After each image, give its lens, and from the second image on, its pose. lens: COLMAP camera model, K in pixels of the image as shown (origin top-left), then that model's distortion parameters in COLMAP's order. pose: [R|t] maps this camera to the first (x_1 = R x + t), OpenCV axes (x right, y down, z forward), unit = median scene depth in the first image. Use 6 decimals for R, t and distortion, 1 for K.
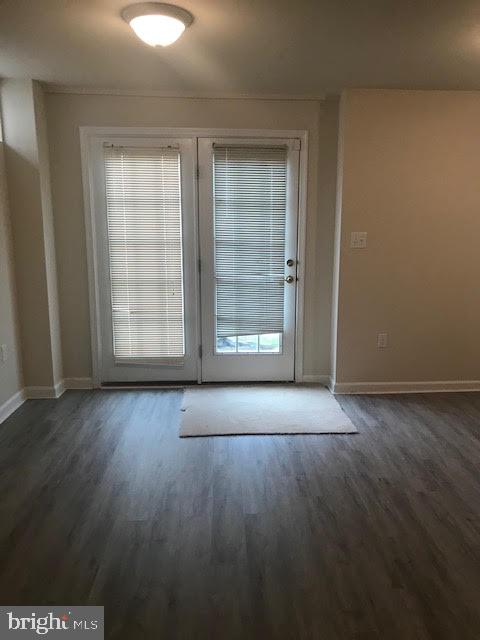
lens RADIAL K [[522.2, 0, 256.5], [0, 522.2, 314.4], [0, 0, 1]] dist [0.014974, -0.018576]
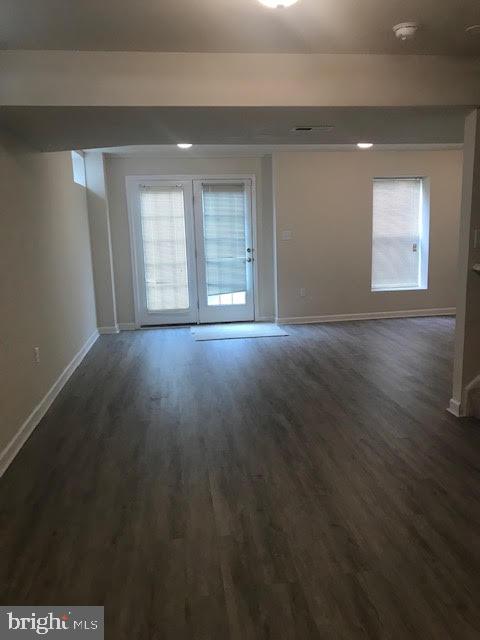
lens RADIAL K [[522.2, 0, 252.2], [0, 522.2, 322.6], [0, 0, 1]] dist [0.014974, -0.018576]
pose [[0.996245, -0.046164, 0.073238, -0.062749], [0.046013, 0.998934, 0.003749, 0.137057], [-0.073333, -0.000365, 0.997307, -0.736356]]
